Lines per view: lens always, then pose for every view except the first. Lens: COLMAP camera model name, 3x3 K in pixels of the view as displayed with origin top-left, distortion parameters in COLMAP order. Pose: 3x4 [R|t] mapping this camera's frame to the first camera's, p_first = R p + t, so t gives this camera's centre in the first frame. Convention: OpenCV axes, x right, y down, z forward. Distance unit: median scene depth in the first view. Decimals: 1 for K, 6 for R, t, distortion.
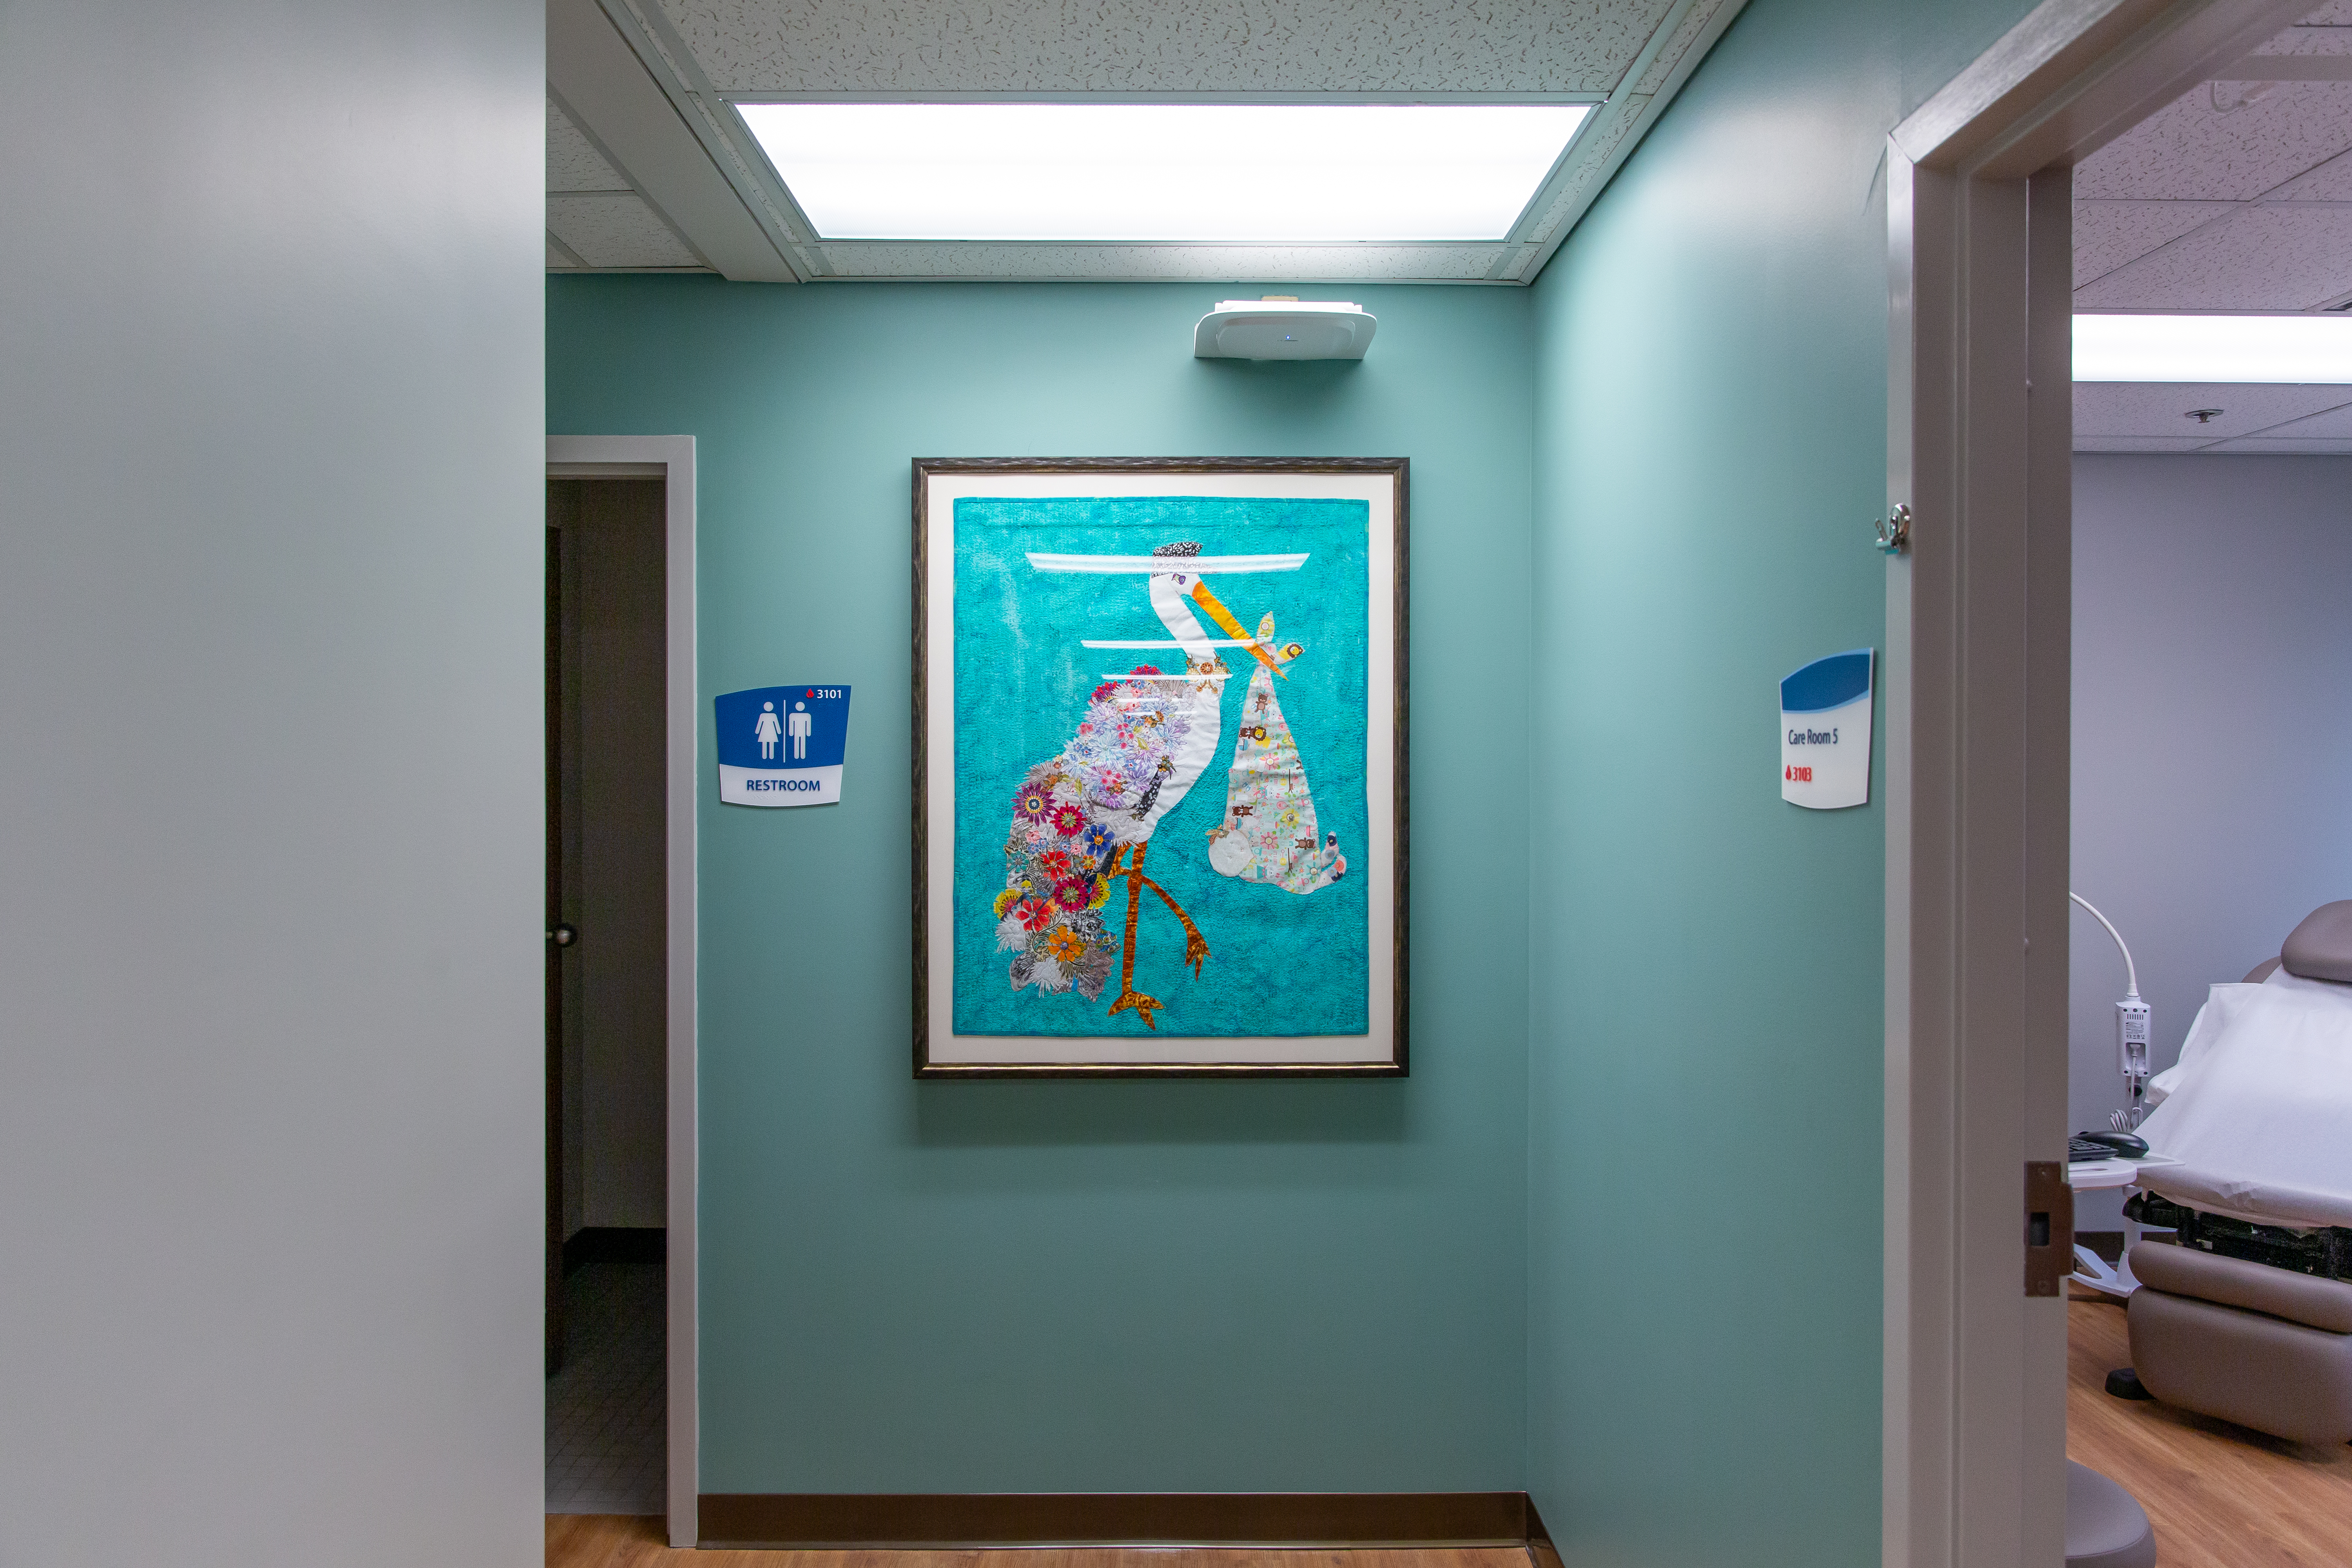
lens RADIAL K [[1578.5, 0, 1175.1], [0, 1578.5, 769.3], [0, 0, 1]] dist [0.003355, -0.004361]
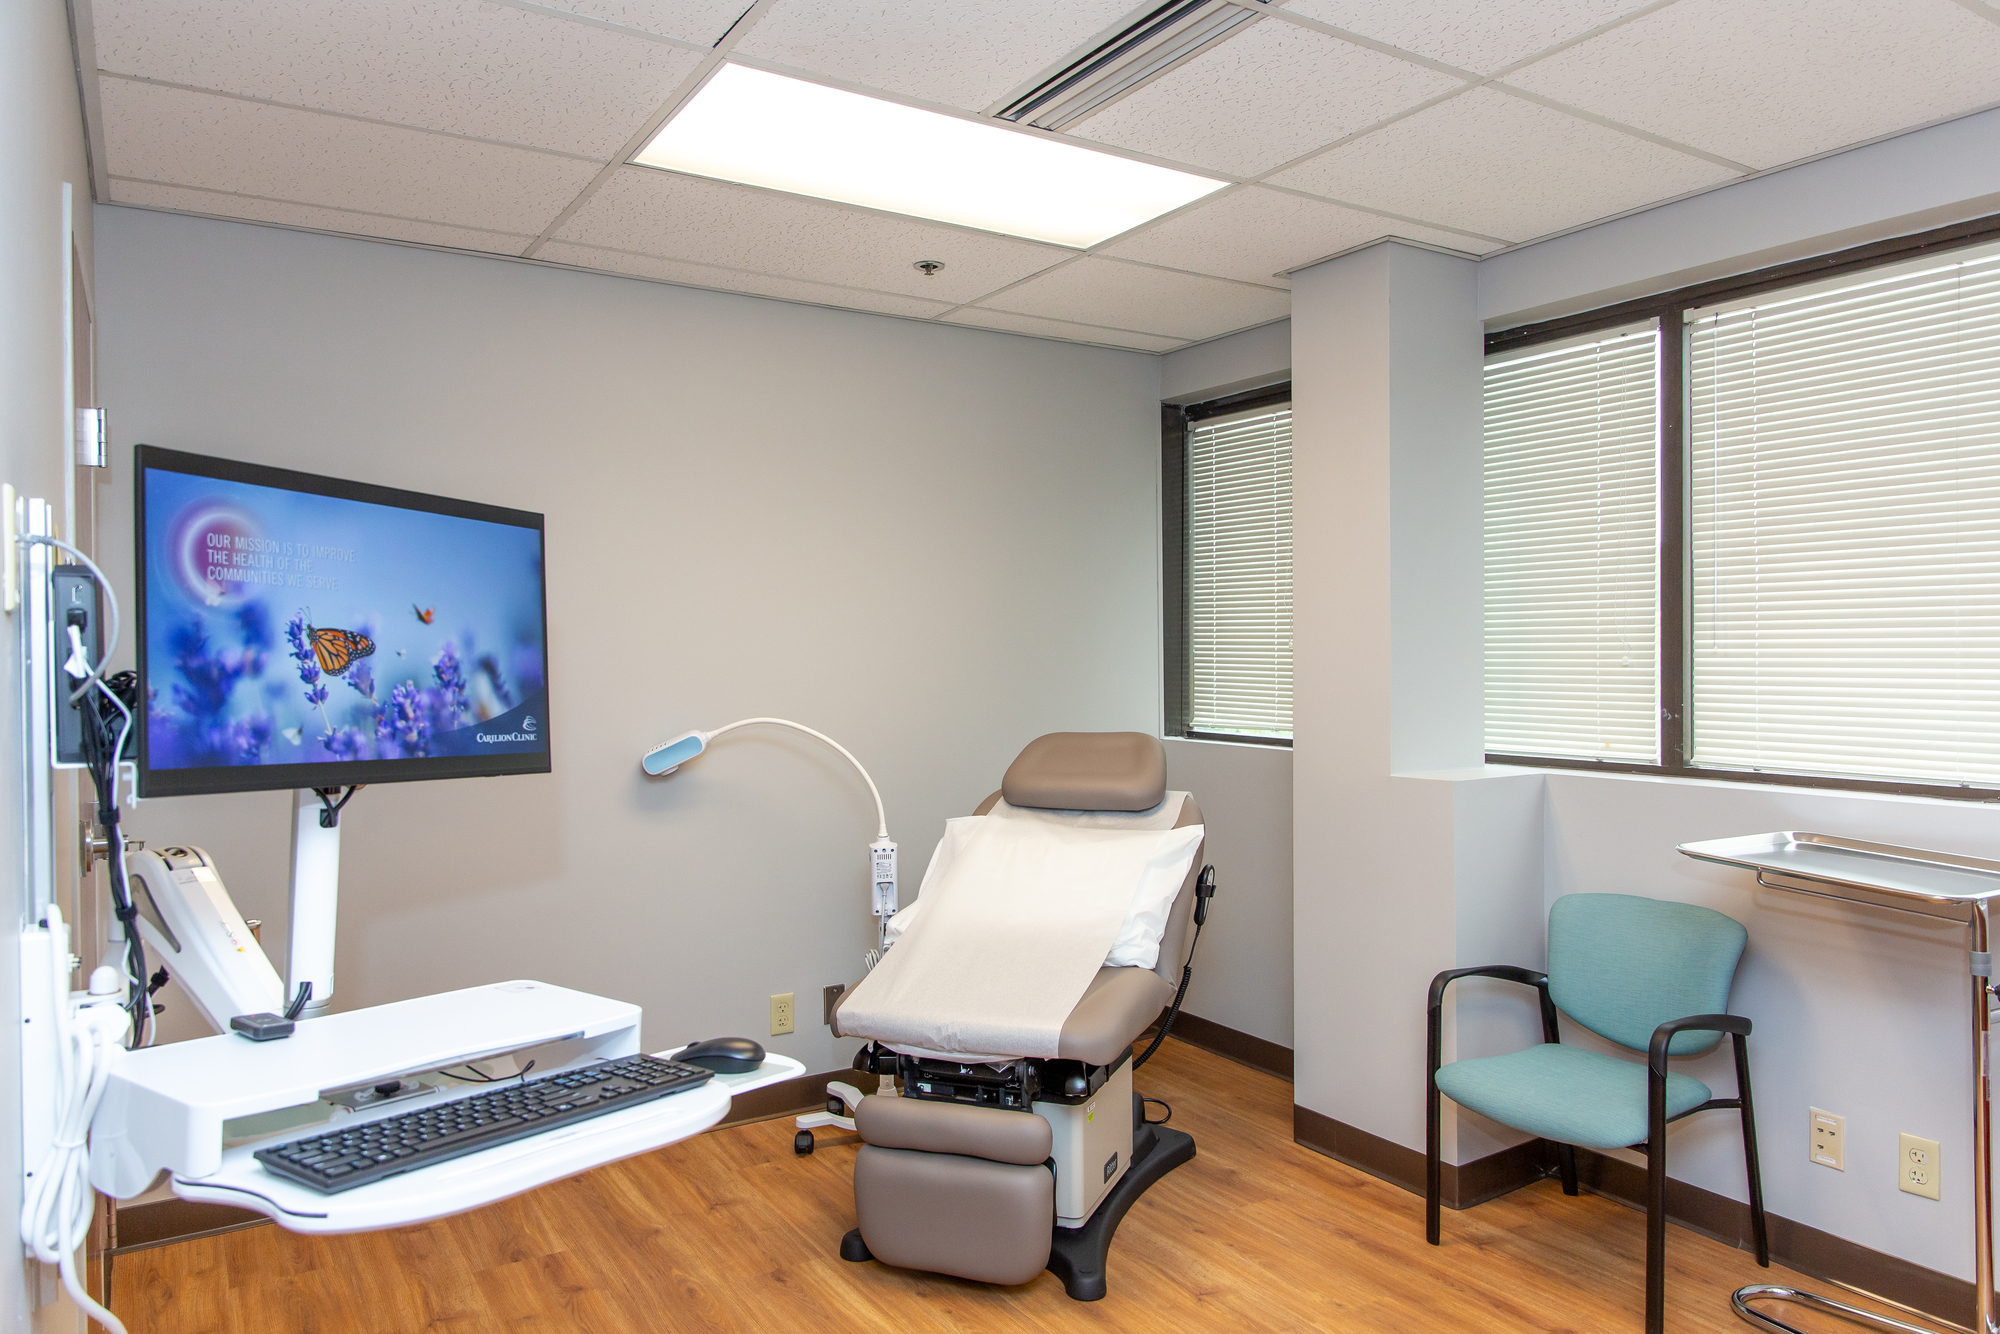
lens RADIAL K [[1342.2, 0, 1001.2], [0, 1342.2, 665.1], [0, 0, 1]] dist [0.003355, -0.004361]
pose [[0.845522, -0.016042, 0.533699, 0.220220], [0.012827, 0.999870, 0.009734, 0.026365], [-0.533786, -0.001384, 0.845619, 0.235213]]
